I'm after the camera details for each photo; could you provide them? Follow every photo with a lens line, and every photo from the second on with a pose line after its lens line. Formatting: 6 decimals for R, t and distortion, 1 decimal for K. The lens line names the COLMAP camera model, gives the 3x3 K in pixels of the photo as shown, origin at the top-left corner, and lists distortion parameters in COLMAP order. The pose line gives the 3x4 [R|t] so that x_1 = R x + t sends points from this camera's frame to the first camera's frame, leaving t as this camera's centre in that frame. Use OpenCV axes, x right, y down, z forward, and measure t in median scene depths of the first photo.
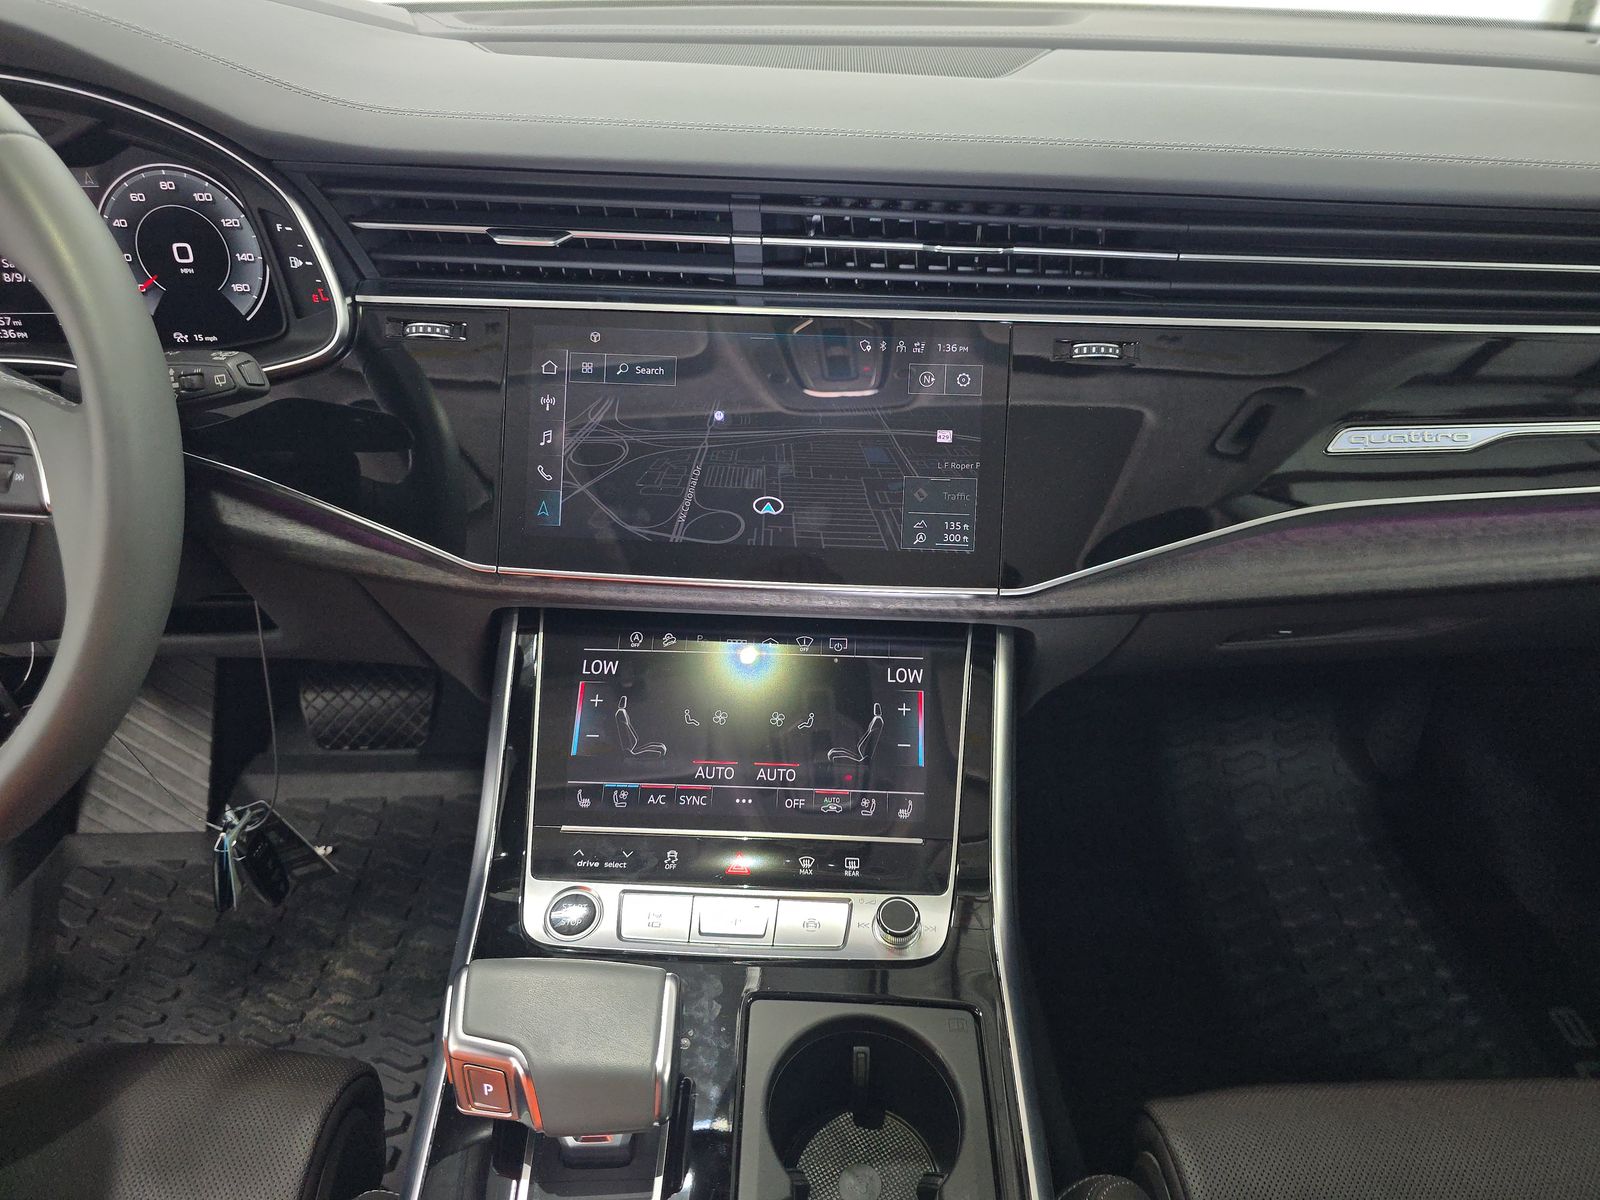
lens RADIAL K [[1060.5, 0, 800.0], [0, 1060.5, 600.0], [0, 0, 1]] dist [-0.004225, -0.003157]
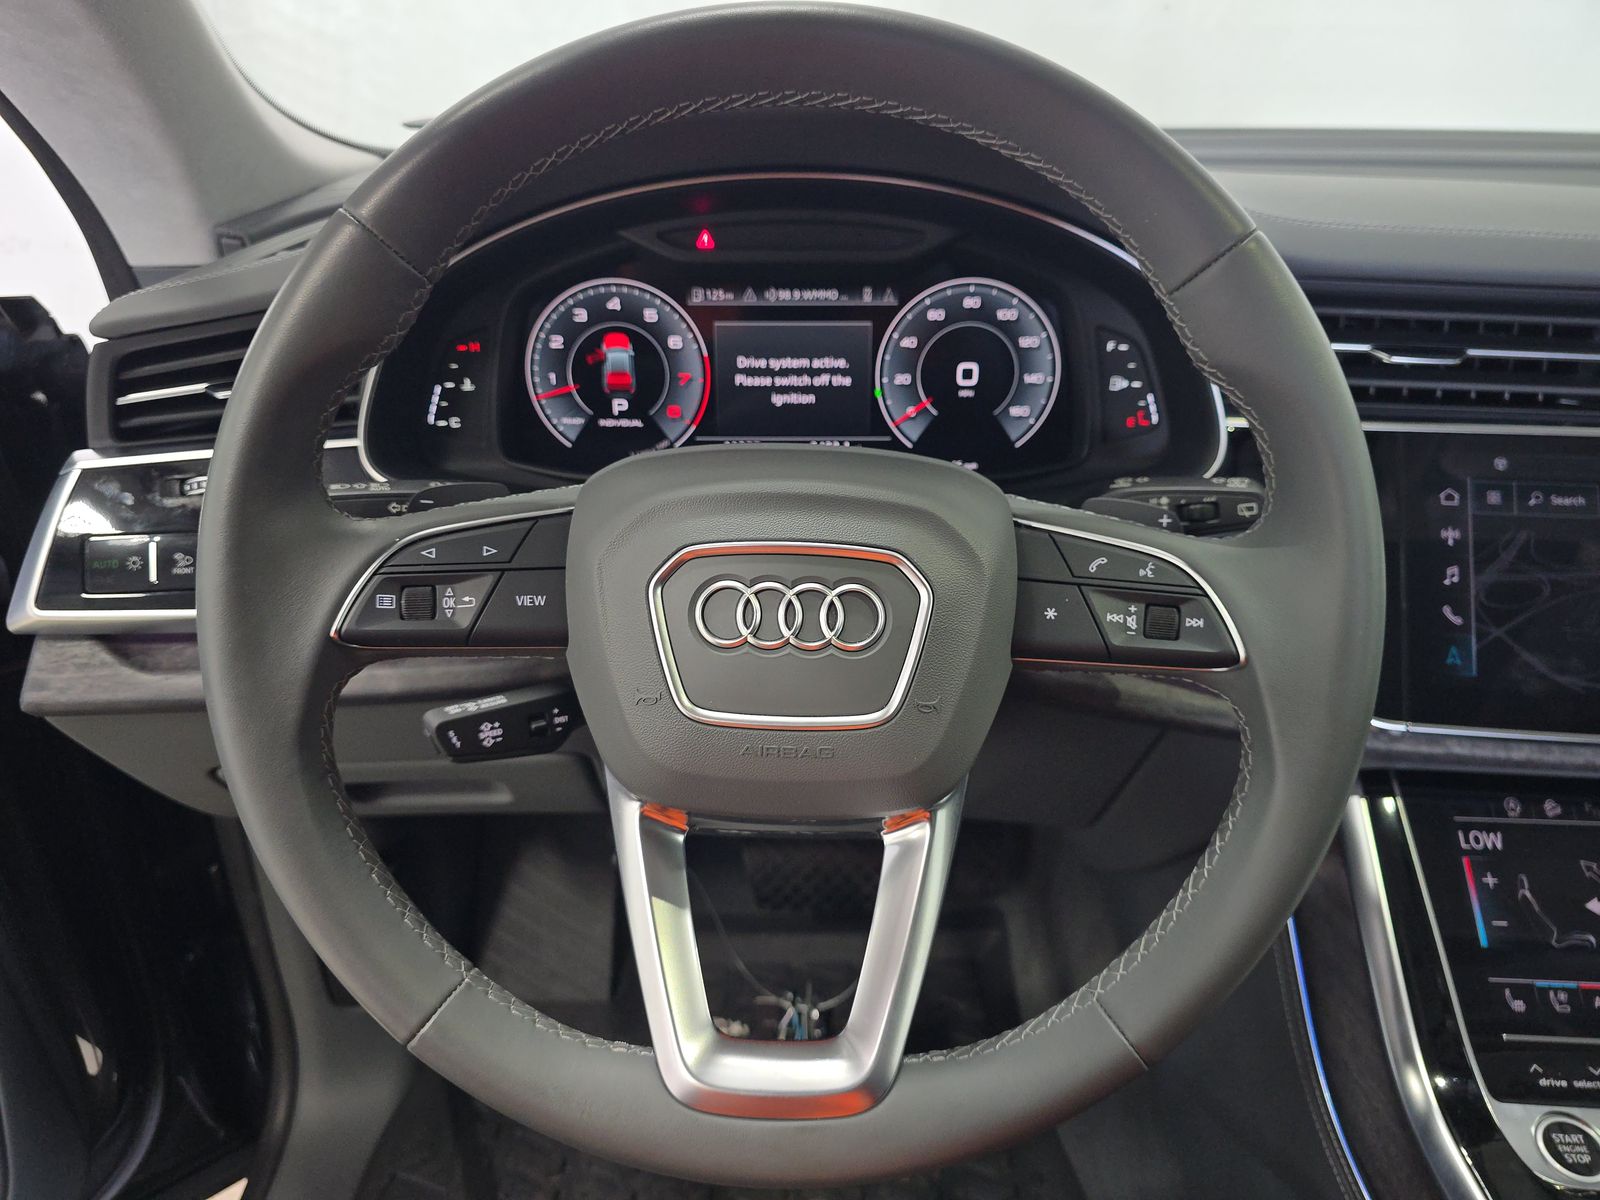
lens RADIAL K [[1175.4, 0, 800.0], [0, 1175.4, 600.0], [0, 0, 1]] dist [0.008331, 0.003671]
pose [[0.999682, -0.000274, -0.025201, -0.744891], [-0.002861, 0.992247, -0.124250, -0.009520], [0.025039, 0.124283, 0.991931, 0.017569]]
